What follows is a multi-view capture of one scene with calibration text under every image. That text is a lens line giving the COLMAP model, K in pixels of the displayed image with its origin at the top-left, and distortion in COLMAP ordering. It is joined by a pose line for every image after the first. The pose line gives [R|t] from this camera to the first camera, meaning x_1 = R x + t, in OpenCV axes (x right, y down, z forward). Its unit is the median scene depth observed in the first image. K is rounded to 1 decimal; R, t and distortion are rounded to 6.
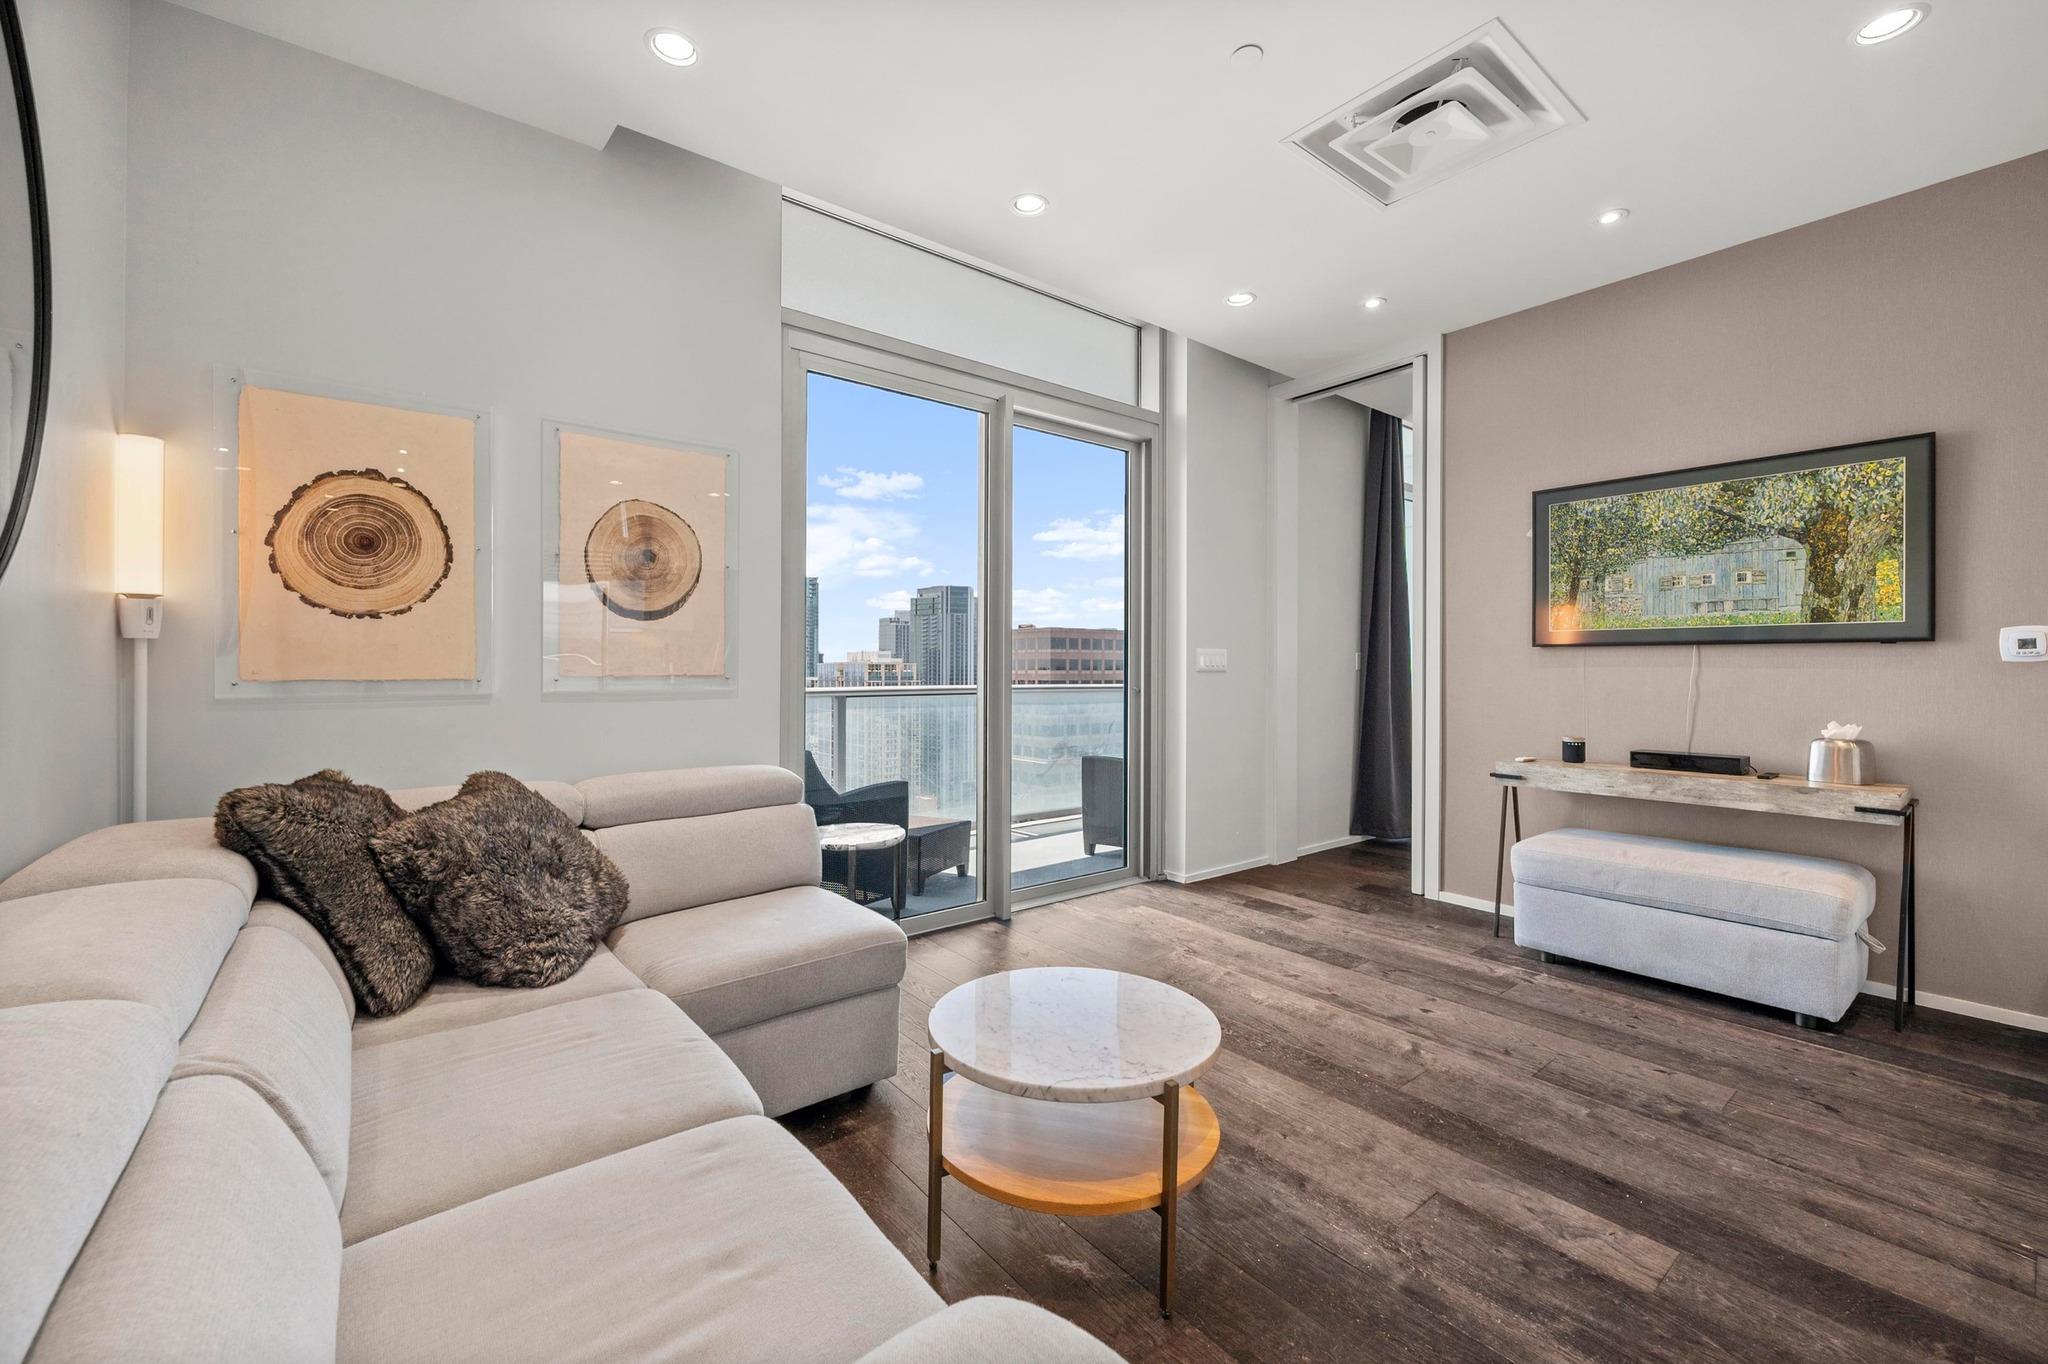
lens RADIAL K [[812.1, 0, 1012.6], [0, 812.1, 669.7], [0, 0, 1]] dist [-0.013258, -0.000172]
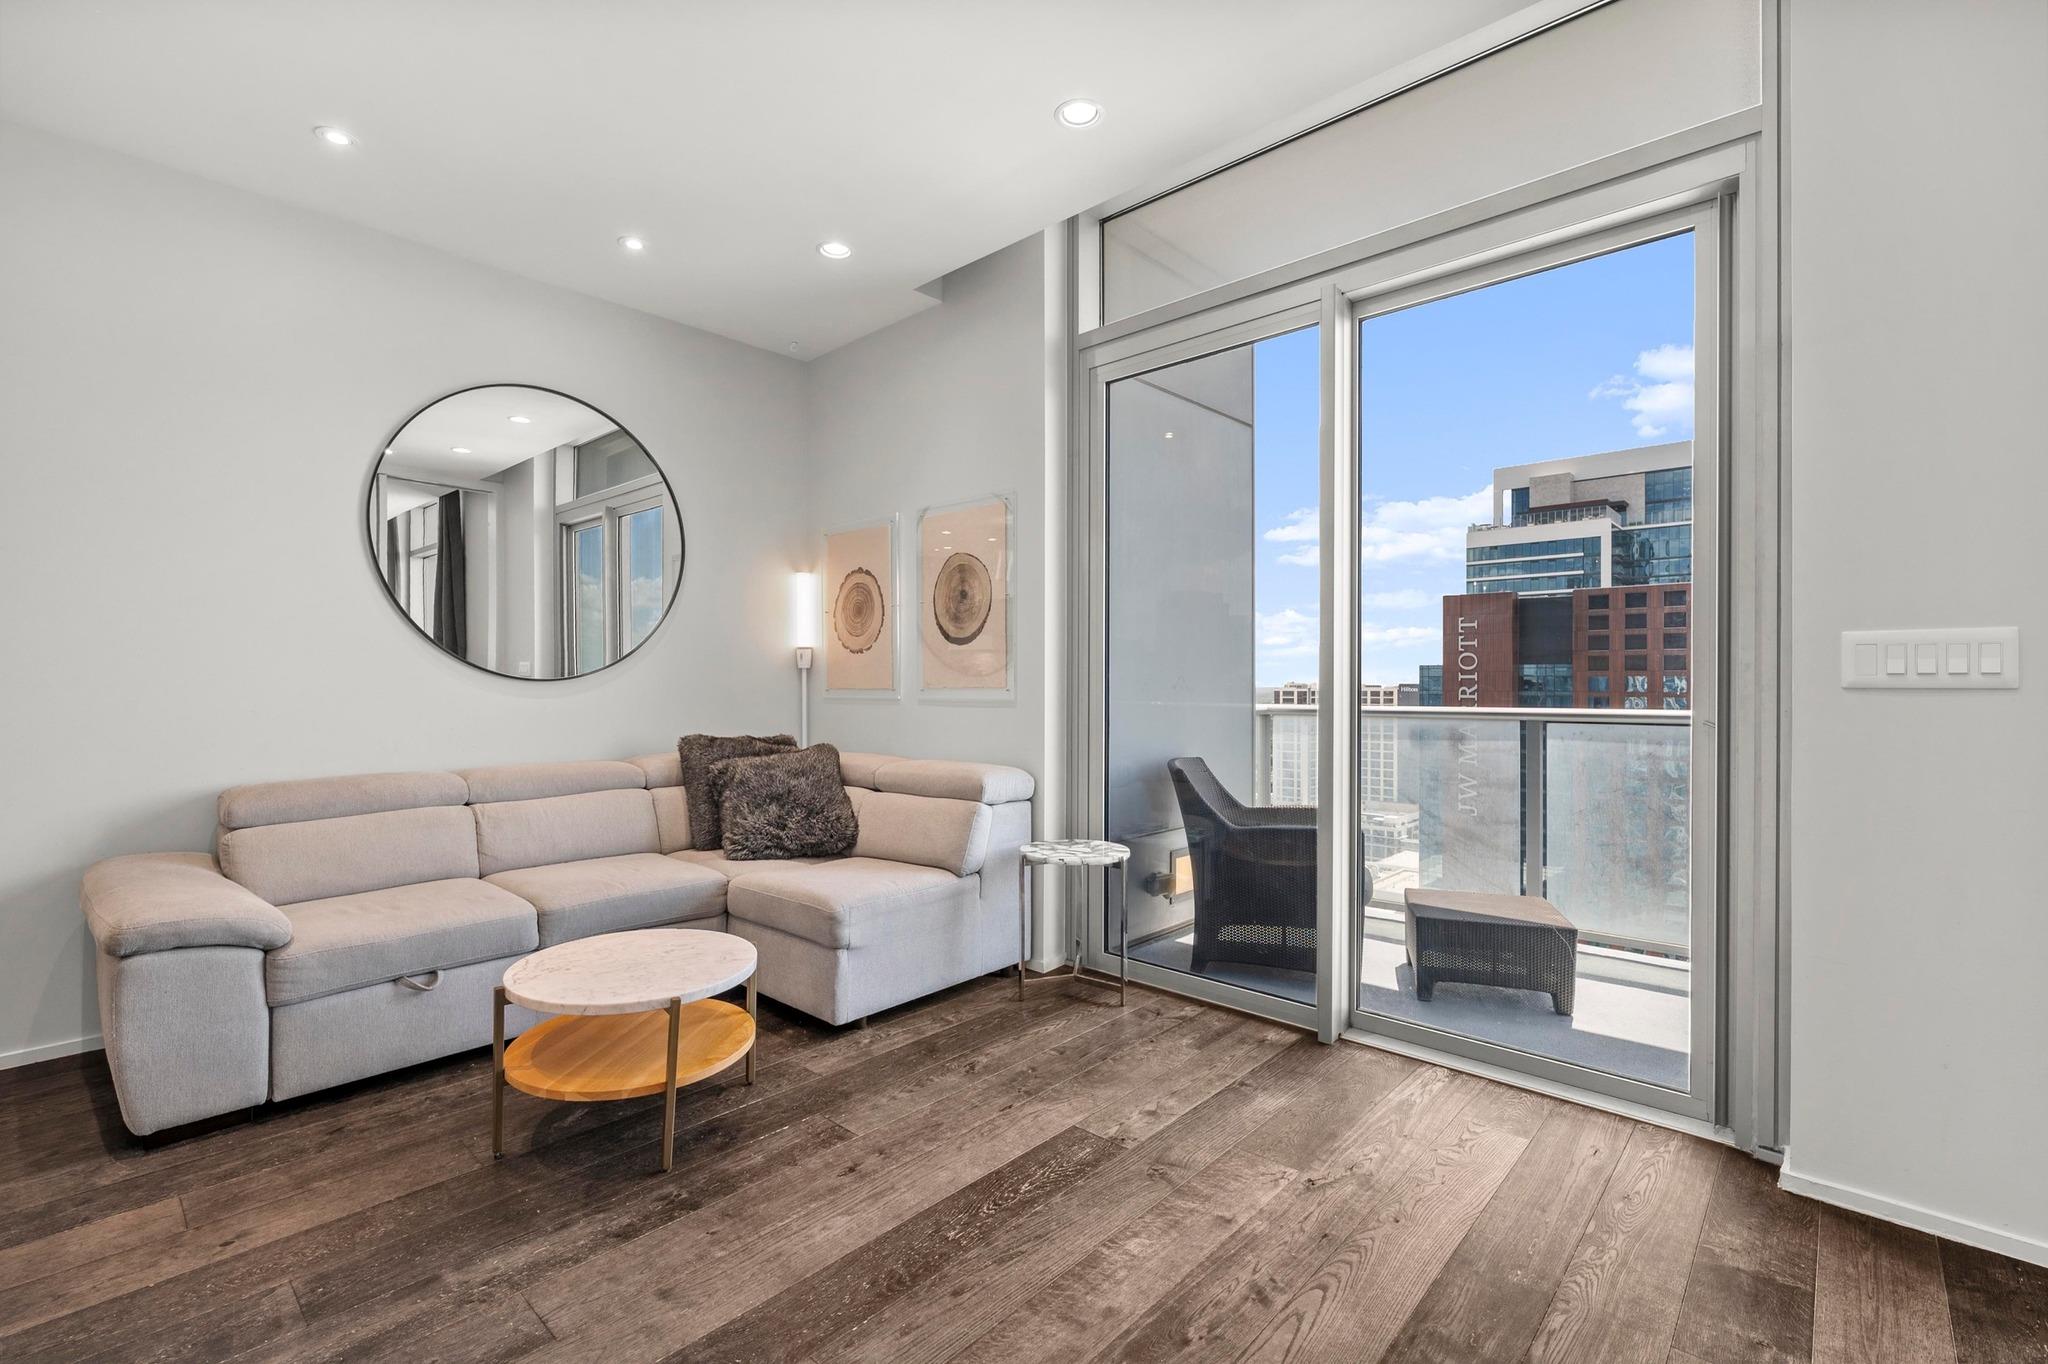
lens RADIAL K [[891.1, 0, 1024.0], [0, 891.1, 682.0], [0, 0, 1]] dist [-0.002441, -0.000311]
pose [[0.174415, -0.001457, -0.984671, 0.893797], [-0.000833, 0.999998, -0.001627, 0.000502], [0.984672, 0.001104, 0.174414, 0.788078]]
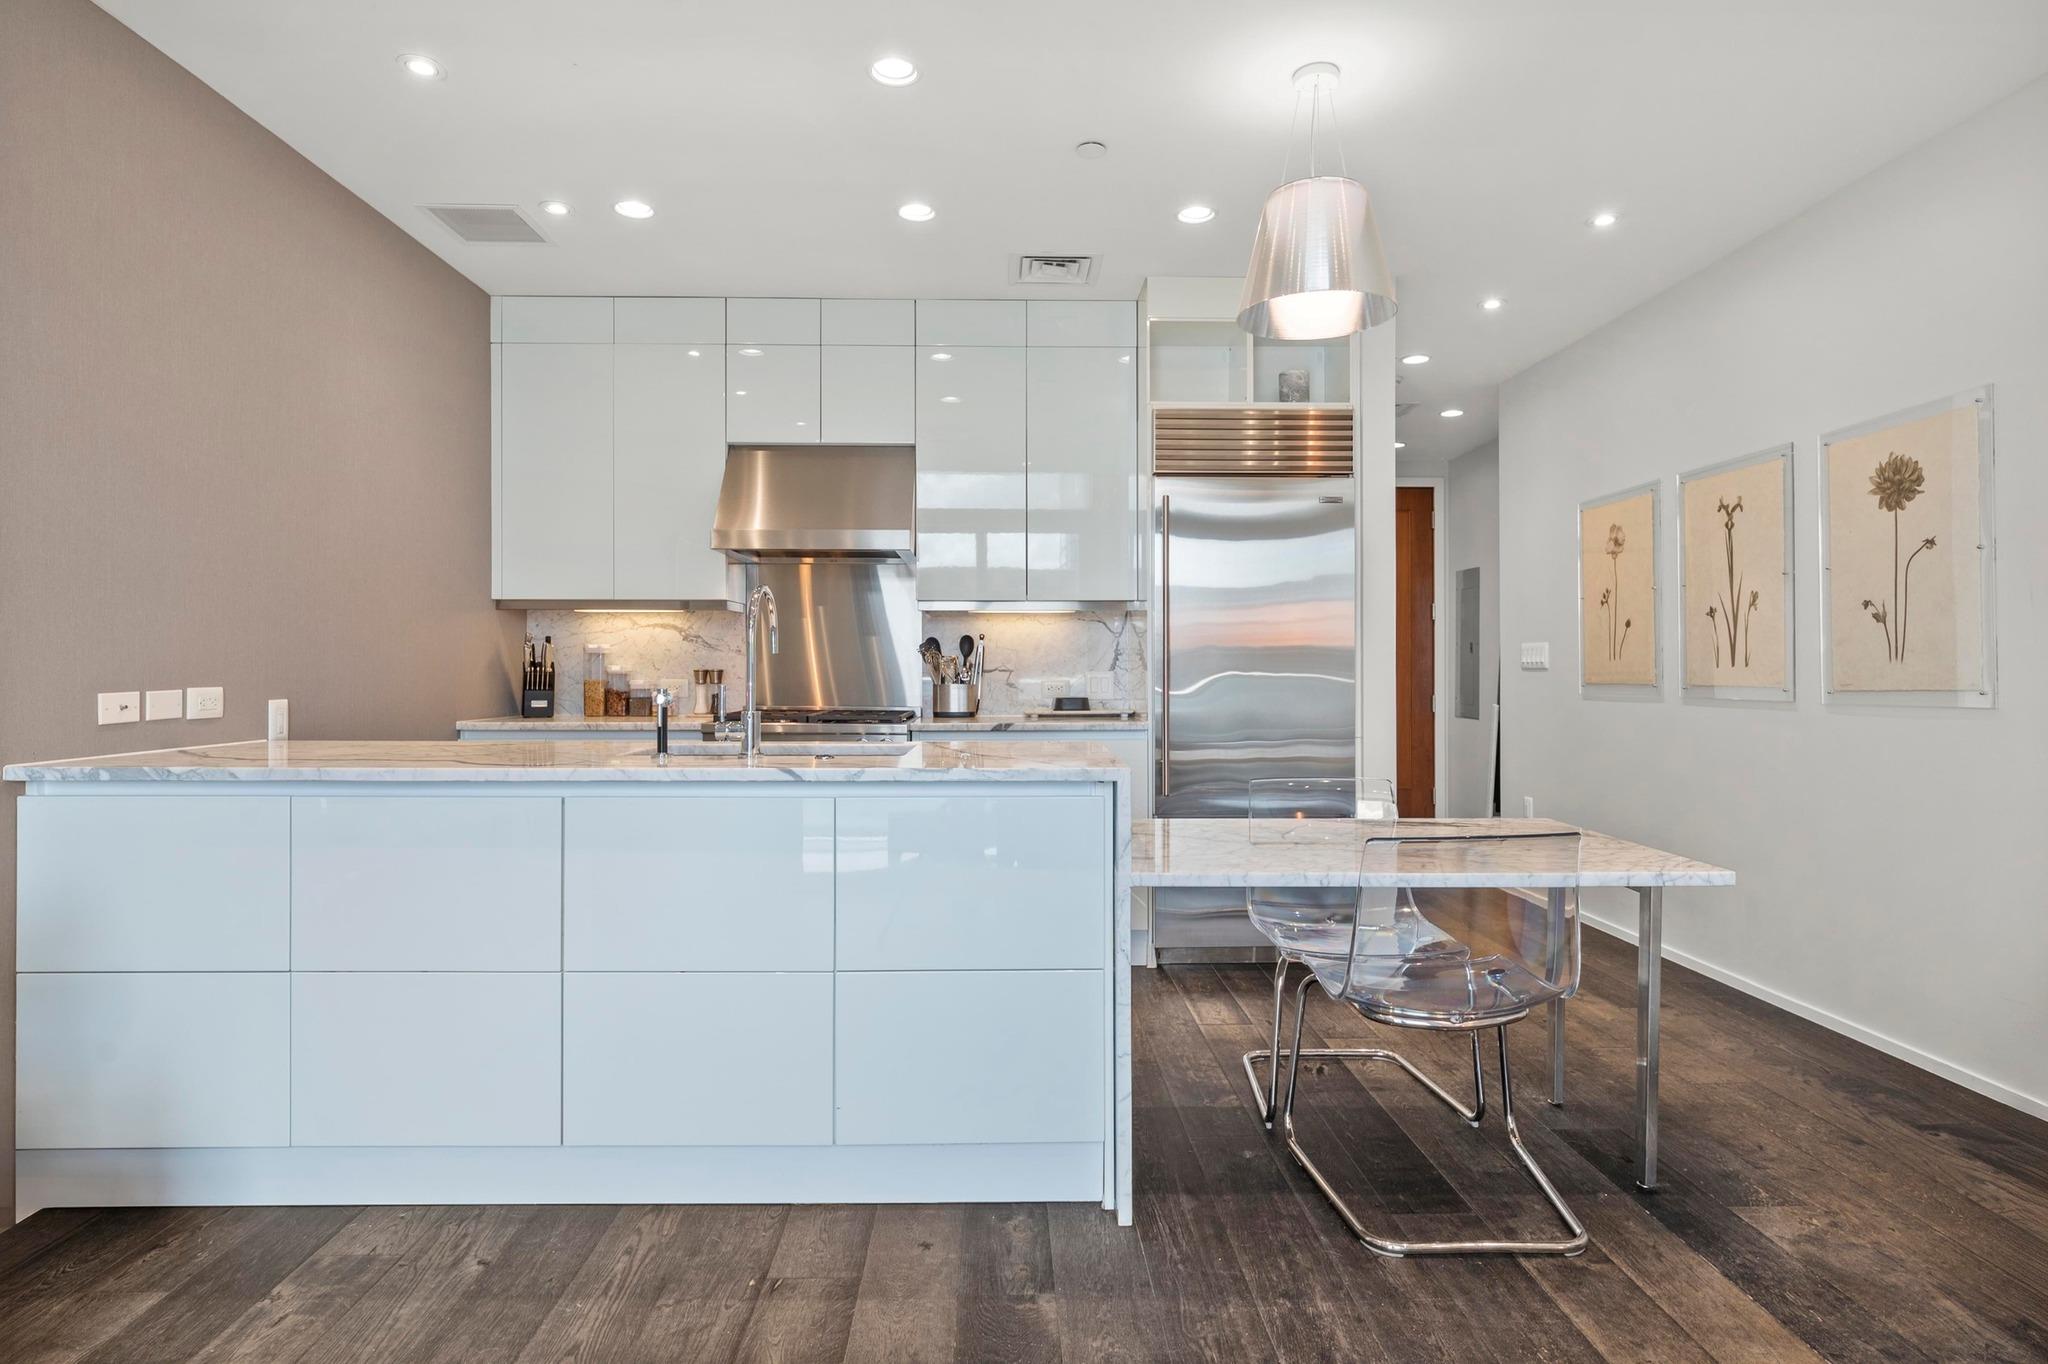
lens RADIAL K [[1106.3, 0, 1019.7], [0, 1106.3, 660.3], [0, 0, 1]] dist [0.001417, -0.000387]
pose [[-0.807965, 0.001856, 0.589227, 0.139855], [-0.000993, 0.999989, -0.004511, 0.001074], [-0.589230, -0.004229, -0.807955, 1.007633]]
